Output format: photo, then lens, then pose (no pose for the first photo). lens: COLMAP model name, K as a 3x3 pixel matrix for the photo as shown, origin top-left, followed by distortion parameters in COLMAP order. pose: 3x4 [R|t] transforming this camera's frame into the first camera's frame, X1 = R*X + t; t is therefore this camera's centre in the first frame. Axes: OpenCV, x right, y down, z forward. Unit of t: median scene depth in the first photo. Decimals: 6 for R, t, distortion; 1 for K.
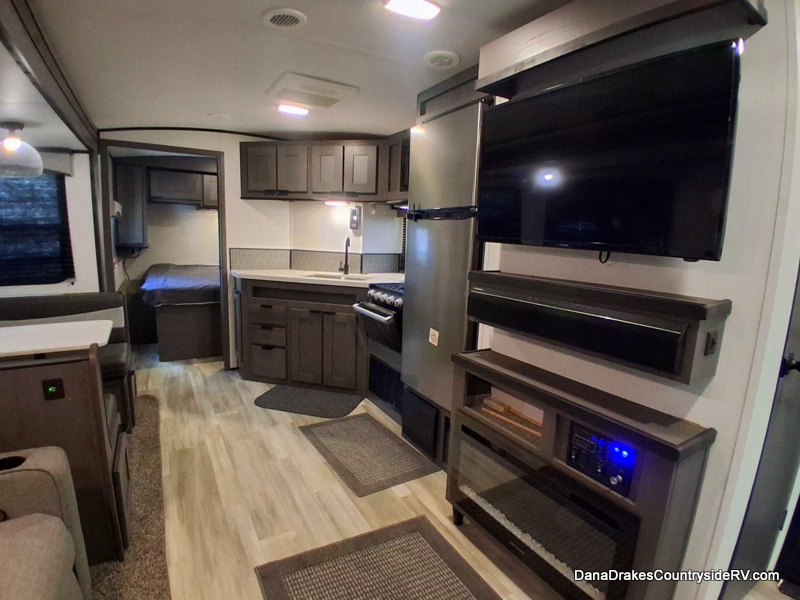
lens RADIAL K [[413.0, 0, 399.5], [0, 413.0, 304.8], [0, 0, 1]] dist [-0.029672, -0.012530]
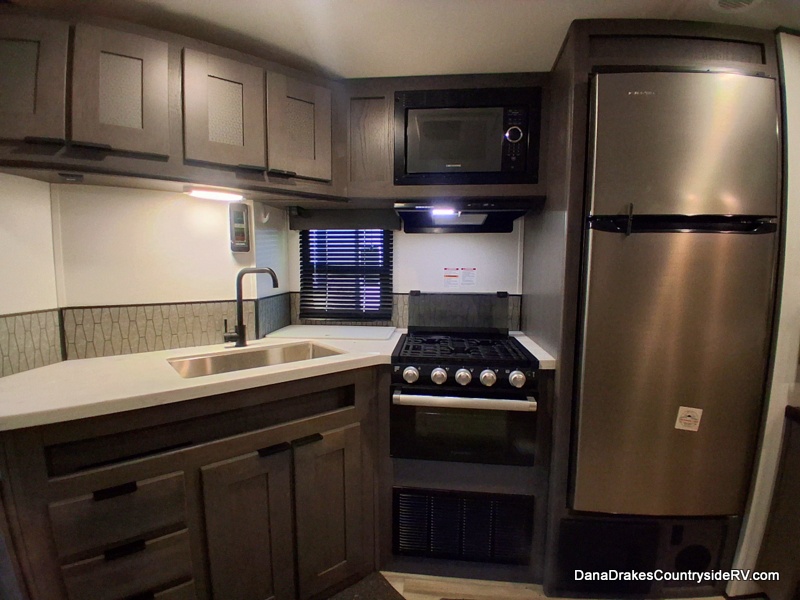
lens RADIAL K [[413.0, 0, 398.4], [0, 413.0, 303.0], [0, 0, 1]] dist [-0.029672, -0.012530]
pose [[0.609201, -0.109631, 0.785402, -0.560639], [0.152639, 0.988089, 0.019528, -0.151434], [-0.778187, 0.107987, 0.618679, 0.818619]]
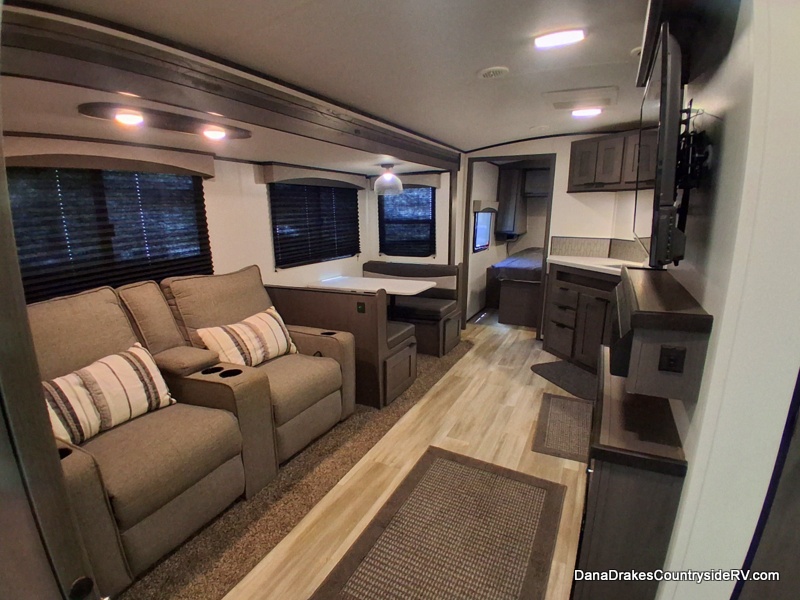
lens RADIAL K [[413.0, 0, 392.7], [0, 413.0, 303.3], [0, 0, 1]] dist [-0.029672, -0.012530]
pose [[0.539318, 0.148798, -0.828852, 0.478833], [-0.120858, 0.987752, 0.098684, -0.016042], [0.833384, 0.046951, 0.550696, -0.008186]]
